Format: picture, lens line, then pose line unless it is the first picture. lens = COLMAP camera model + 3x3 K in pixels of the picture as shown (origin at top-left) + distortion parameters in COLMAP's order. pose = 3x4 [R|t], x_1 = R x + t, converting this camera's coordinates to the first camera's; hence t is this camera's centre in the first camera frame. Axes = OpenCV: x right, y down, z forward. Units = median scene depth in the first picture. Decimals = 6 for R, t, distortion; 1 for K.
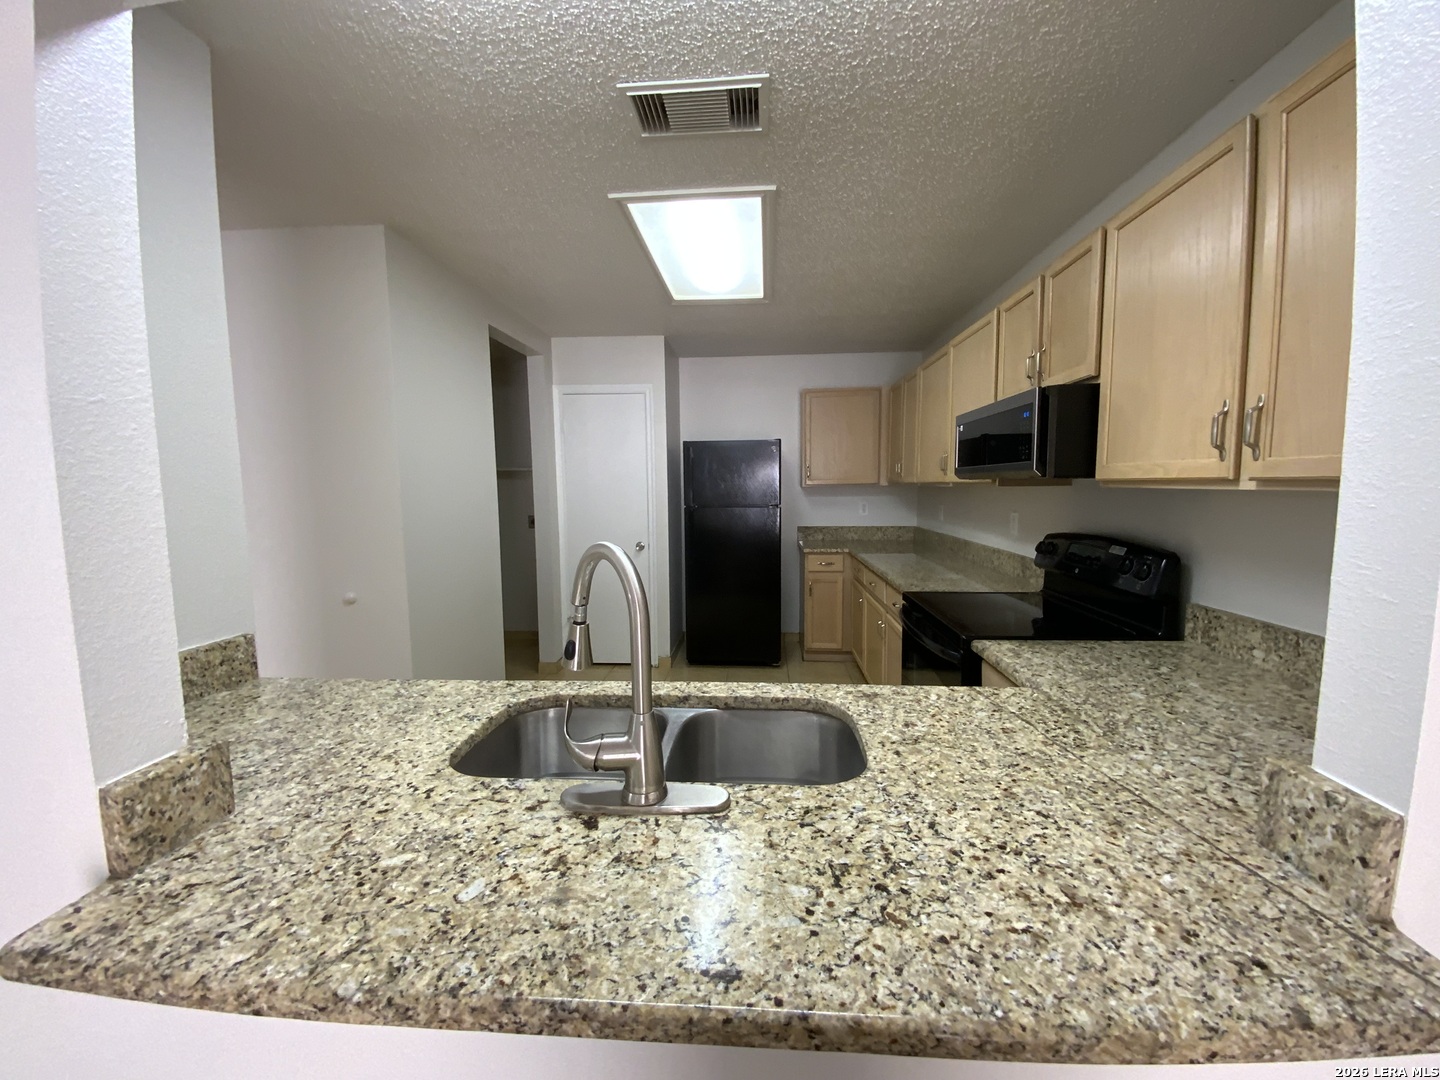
lens RADIAL K [[582.2, 0, 722.7], [0, 582.2, 541.6], [0, 0, 1]] dist [0.017185, -0.017571]
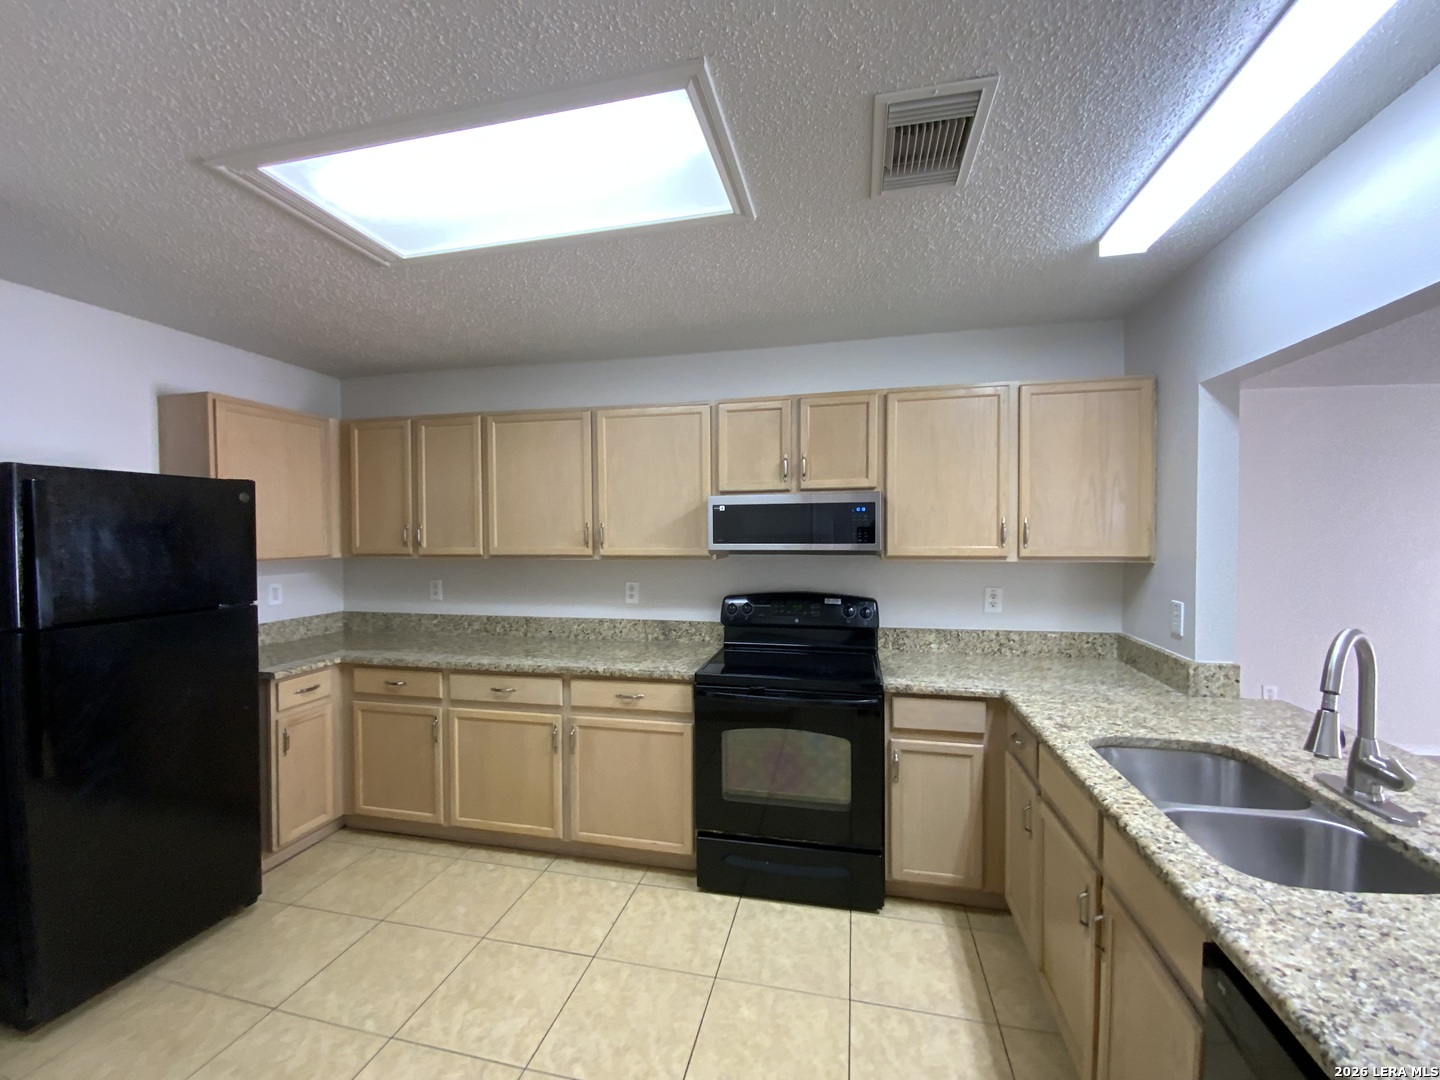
lens RADIAL K [[582.2, 0, 722.7], [0, 582.2, 541.6], [0, 0, 1]] dist [0.017185, -0.017571]
pose [[0.153376, -0.008731, 0.988129, -1.168096], [0.099778, 0.994987, -0.006696, -0.221382], [-0.983118, 0.099621, 0.153478, 1.500310]]
